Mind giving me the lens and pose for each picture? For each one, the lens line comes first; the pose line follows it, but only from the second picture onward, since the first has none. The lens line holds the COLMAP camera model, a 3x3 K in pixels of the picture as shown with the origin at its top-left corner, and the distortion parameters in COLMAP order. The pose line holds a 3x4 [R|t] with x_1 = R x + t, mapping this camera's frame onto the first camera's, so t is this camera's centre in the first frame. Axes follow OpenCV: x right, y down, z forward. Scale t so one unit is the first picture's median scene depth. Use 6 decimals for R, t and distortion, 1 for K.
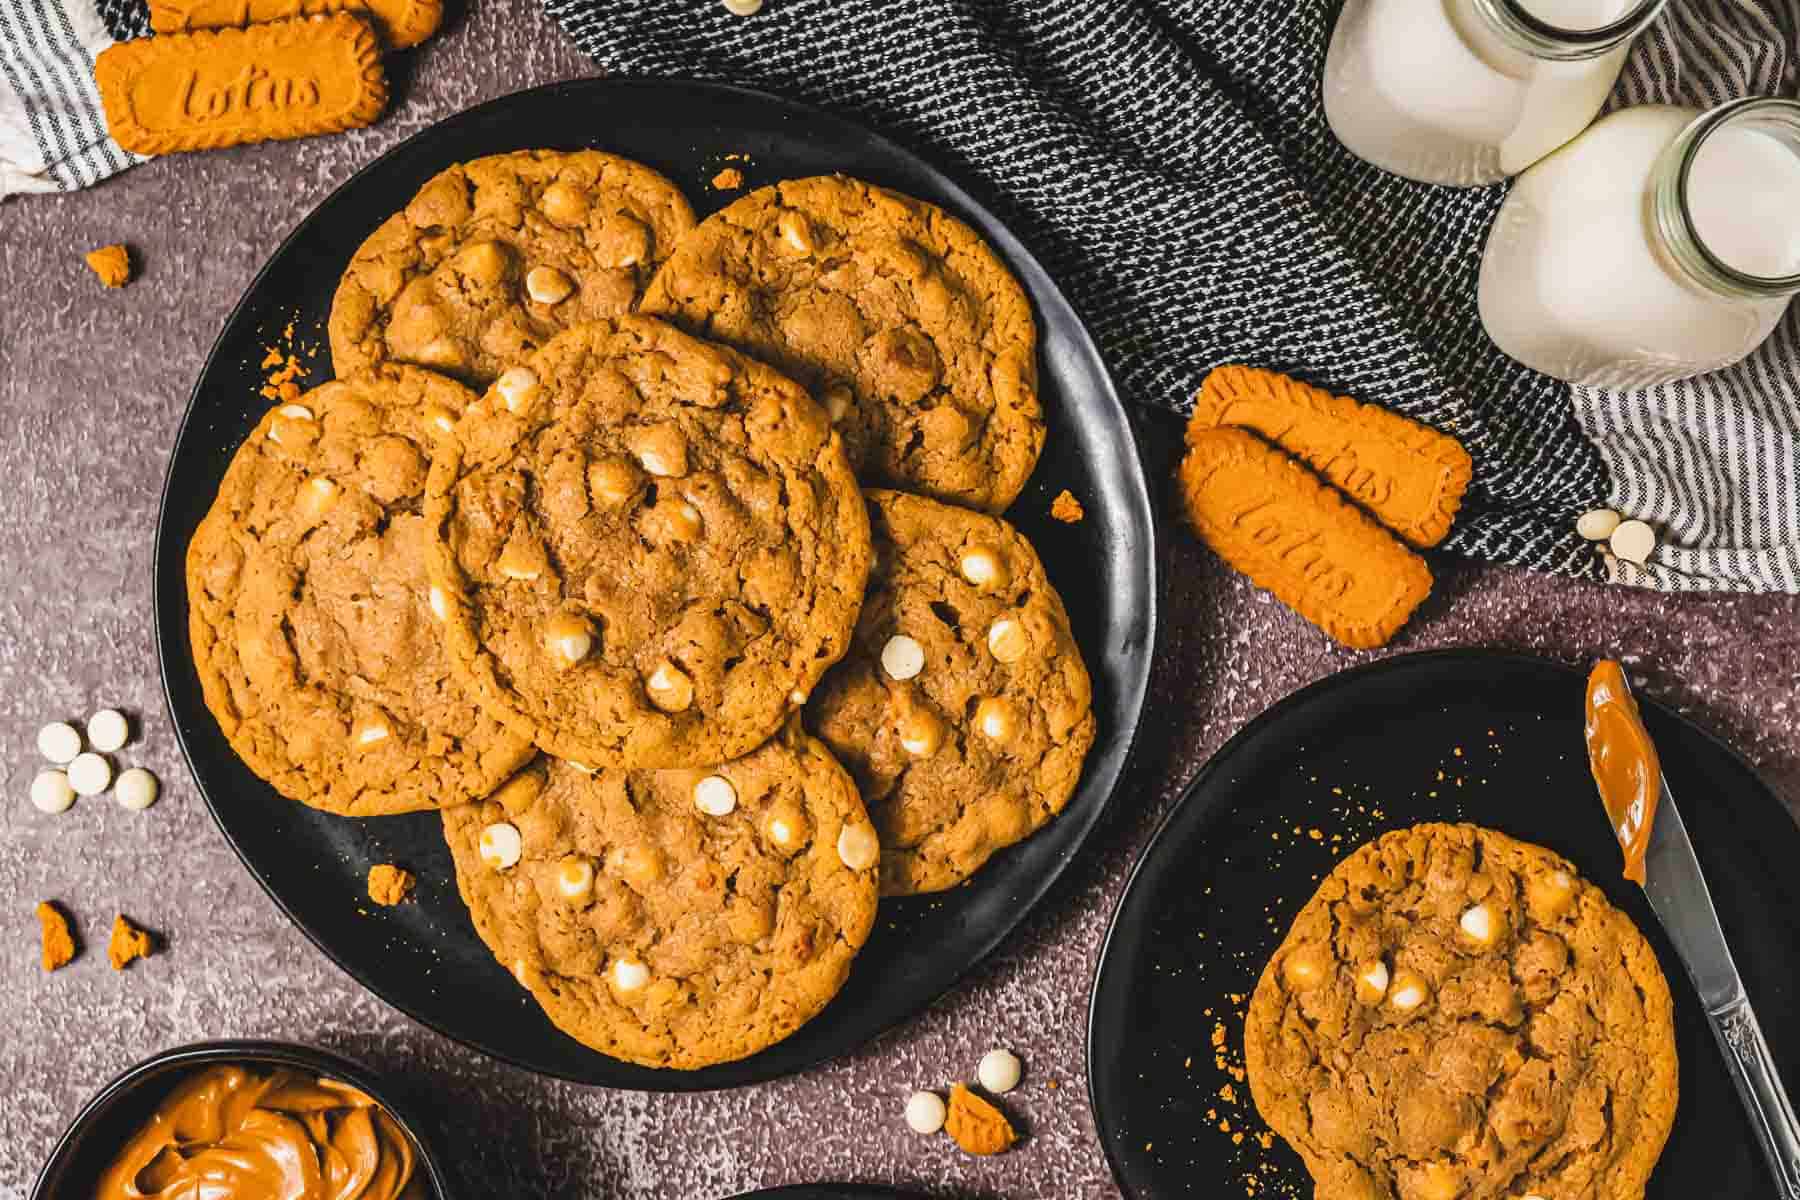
lens RADIAL K [[2750.1, 0, 900.0], [0, 2750.1, 600.0], [0, 0, 1]] dist [0.028889, 0.034222]
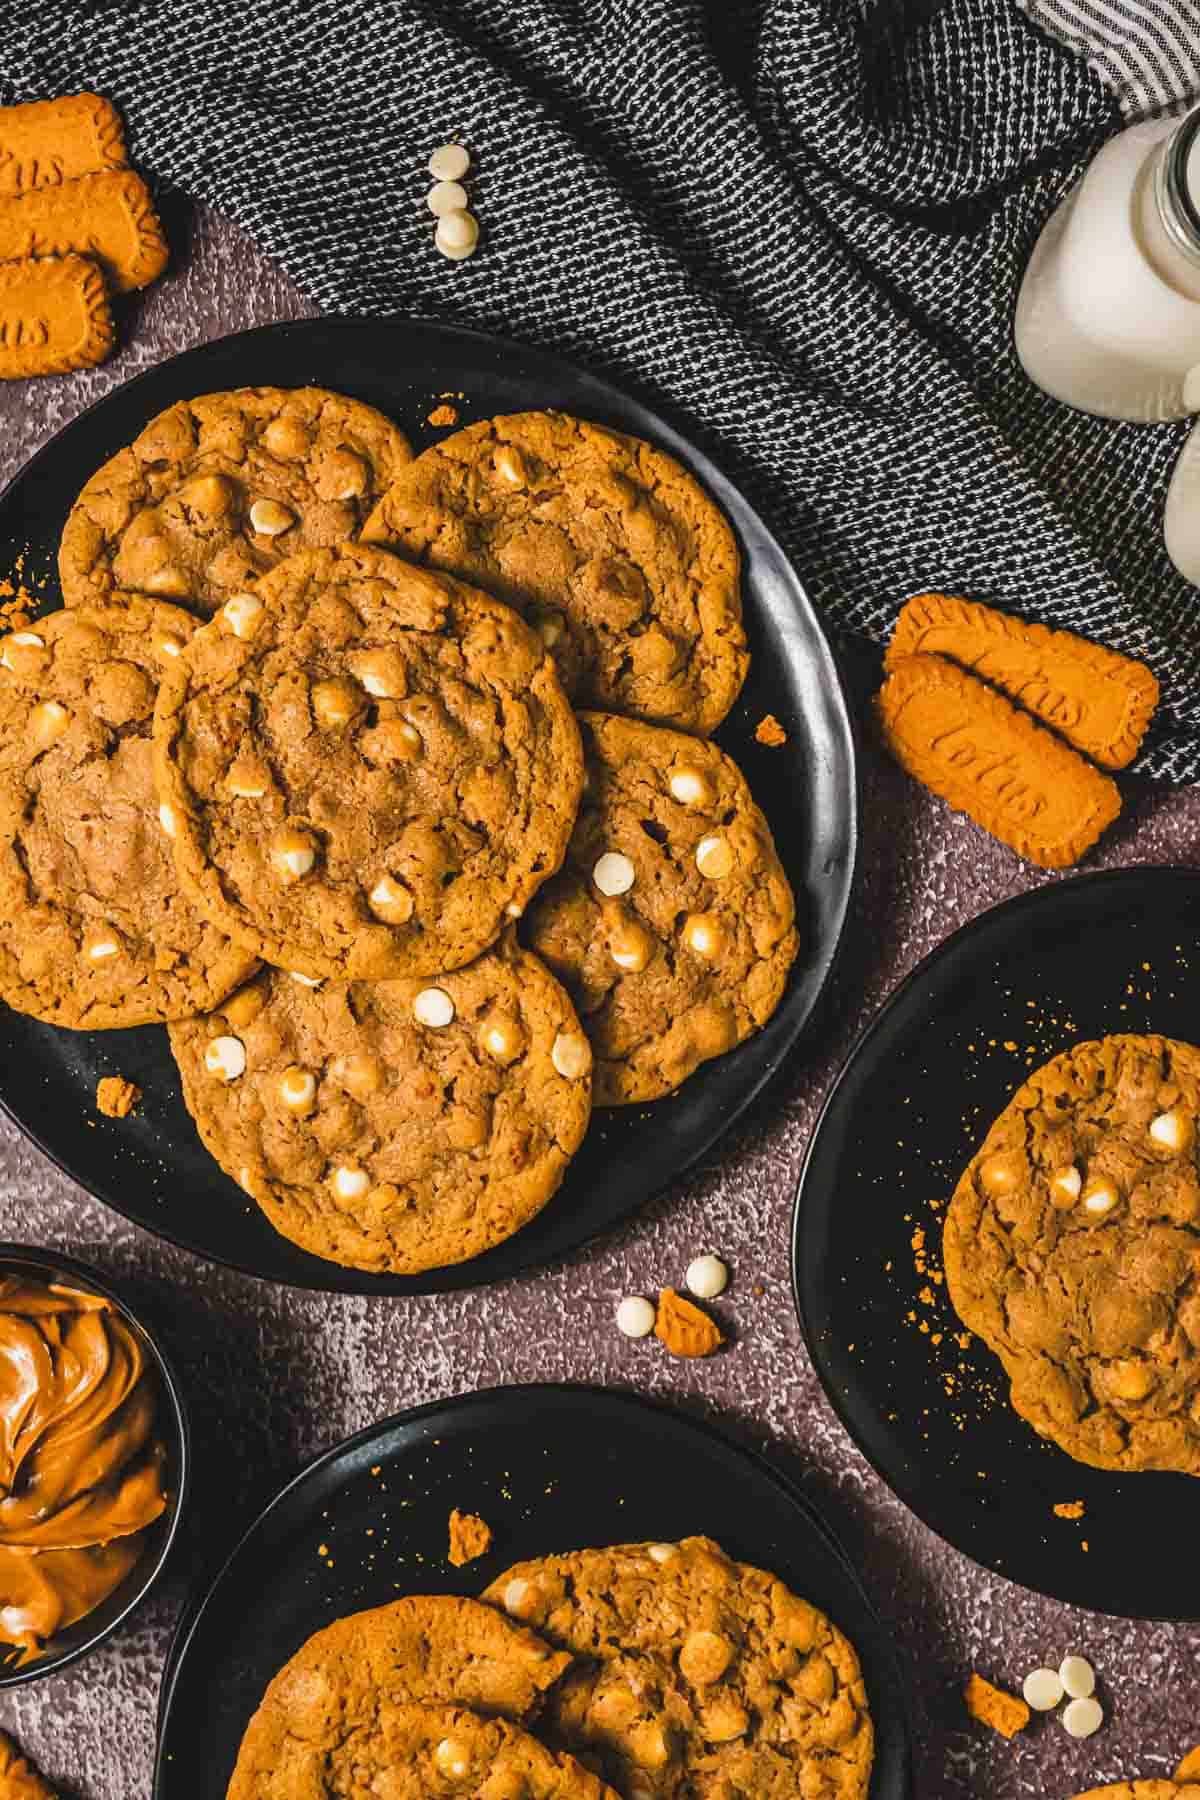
lens RADIAL K [[2750.1, 0, 600.0], [0, 2750.1, 900.0], [0, 0, 1]] dist [0.028889, 0.034222]
pose [[0.999911, -0.002737, 0.013074, -0.017629], [0.002867, 0.999947, -0.009926, 0.040541], [-0.013046, 0.009962, 0.999865, -0.037842]]
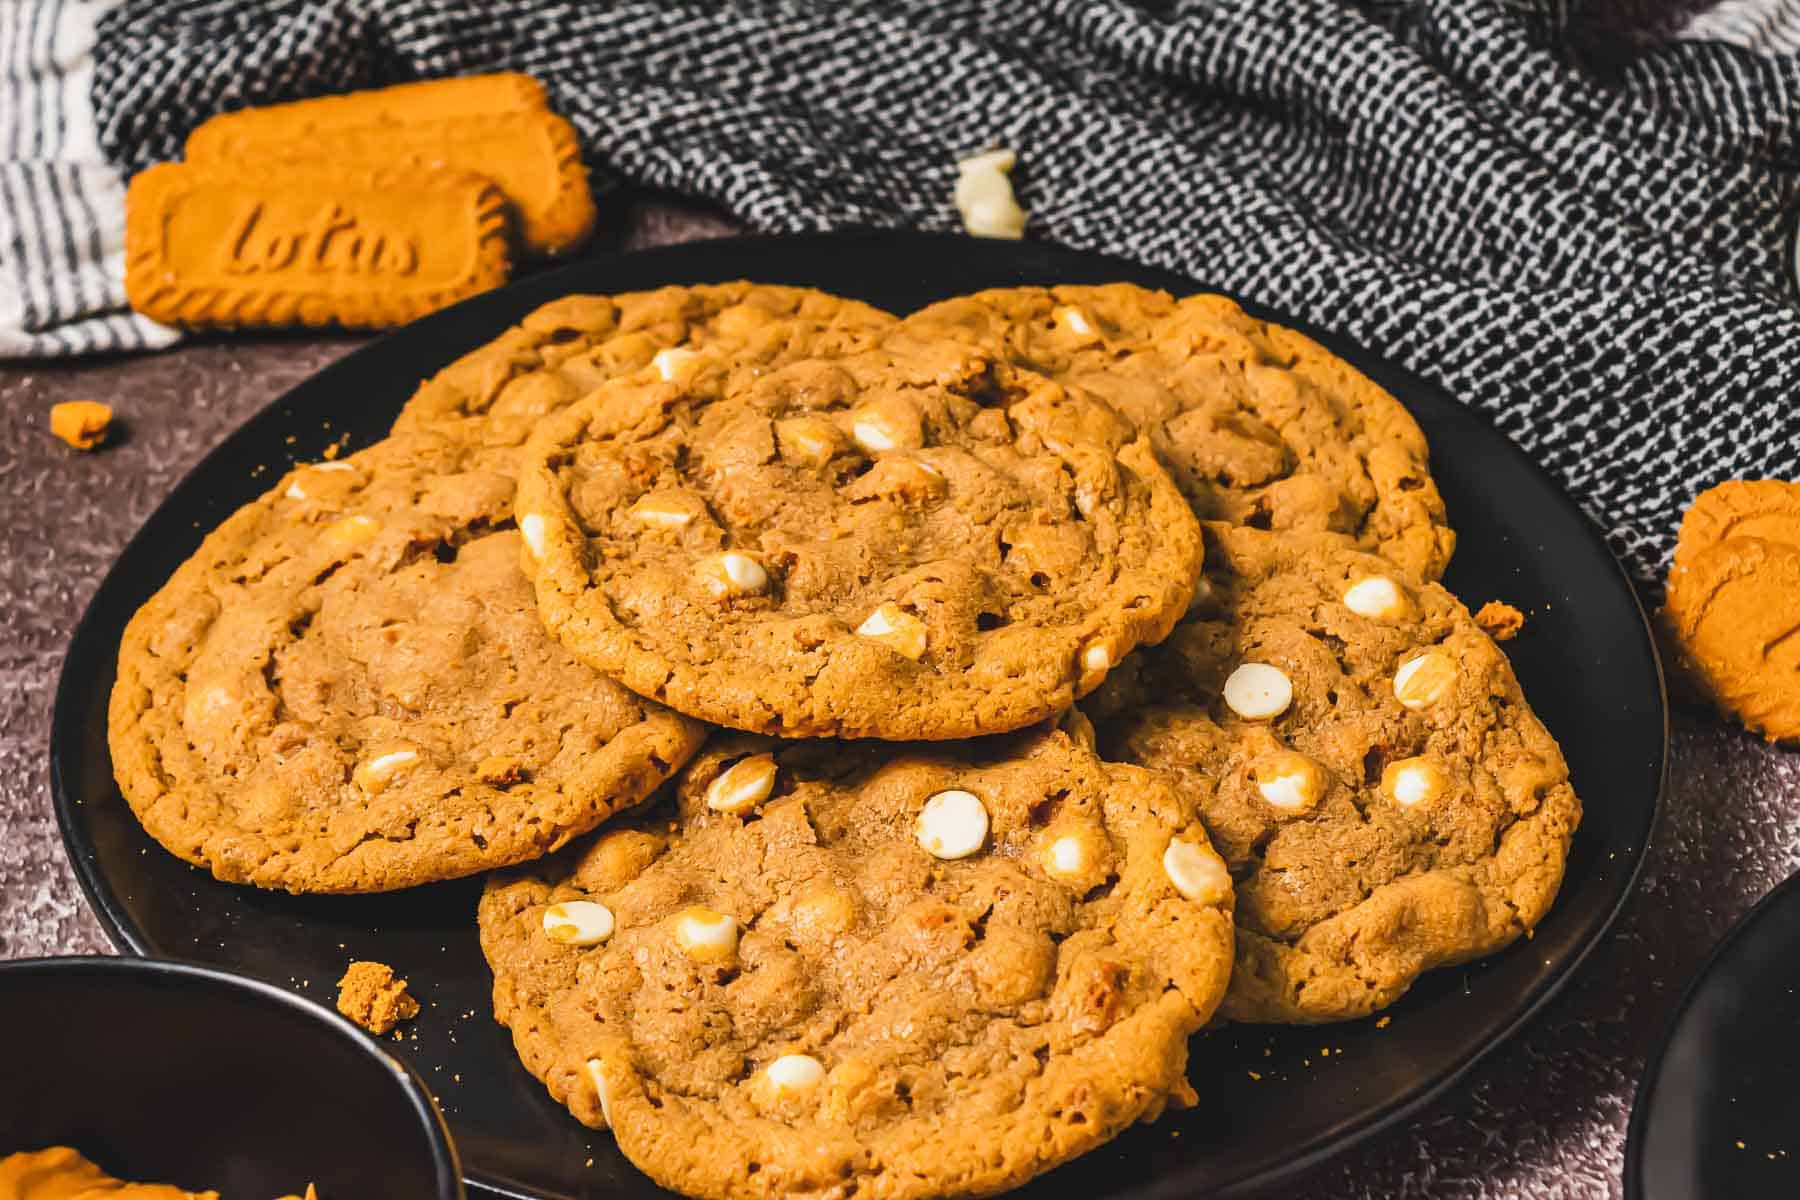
lens RADIAL K [[4036.4, 0, 900.0], [0, 4036.4, 600.0], [0, 0, 1]] dist [0.042943, 0.109571]
pose [[0.999712, 0.016553, -0.017369, -0.063499], [-0.023835, 0.602101, -0.798064, 0.729573], [-0.002753, 0.798248, 0.602322, 0.430645]]
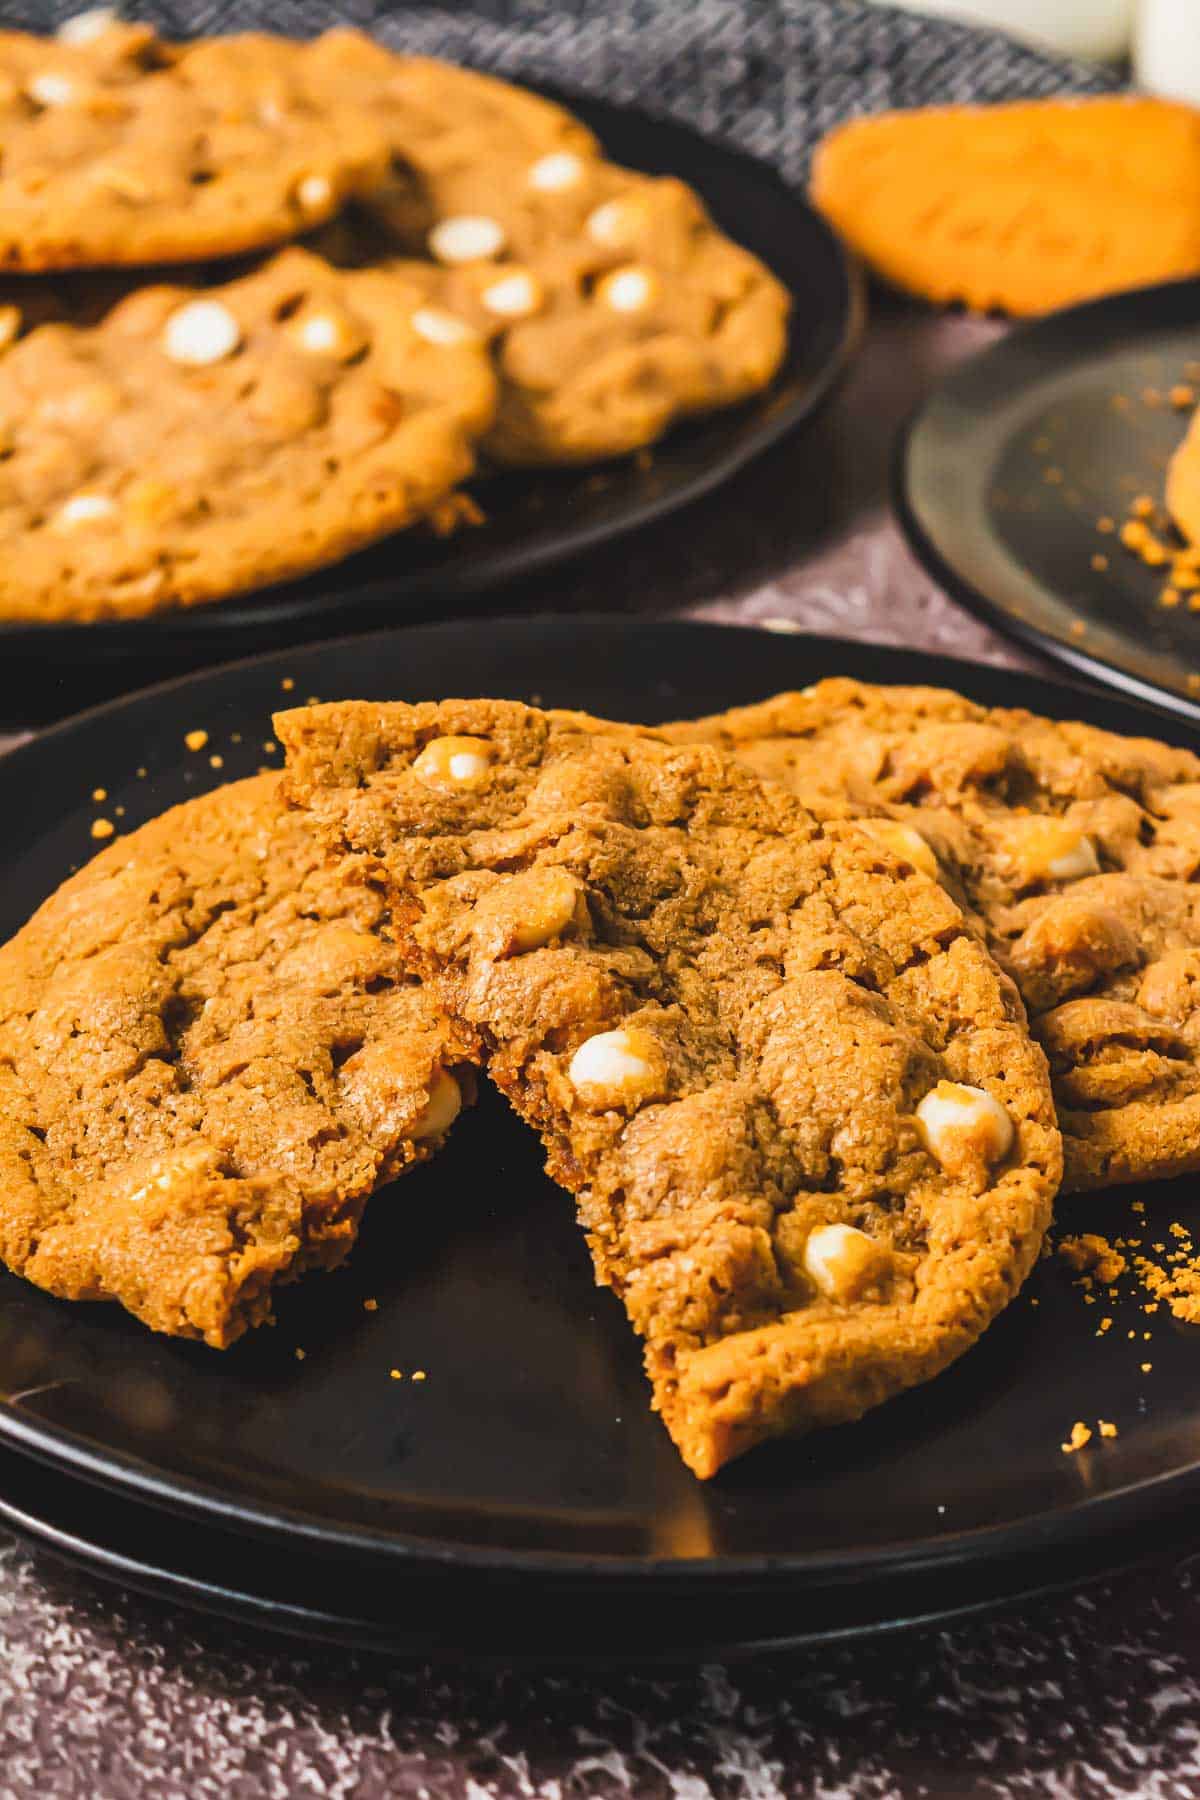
lens RADIAL K [[4036.4, 0, 600.0], [0, 4036.4, 900.0], [0, 0, 1]] dist [0.042943, 0.109571]
pose [[0.979046, -0.105886, 0.173946, -0.147563], [0.203498, 0.476937, -0.855055, 0.897813], [0.007577, 0.872536, 0.488491, 0.666728]]
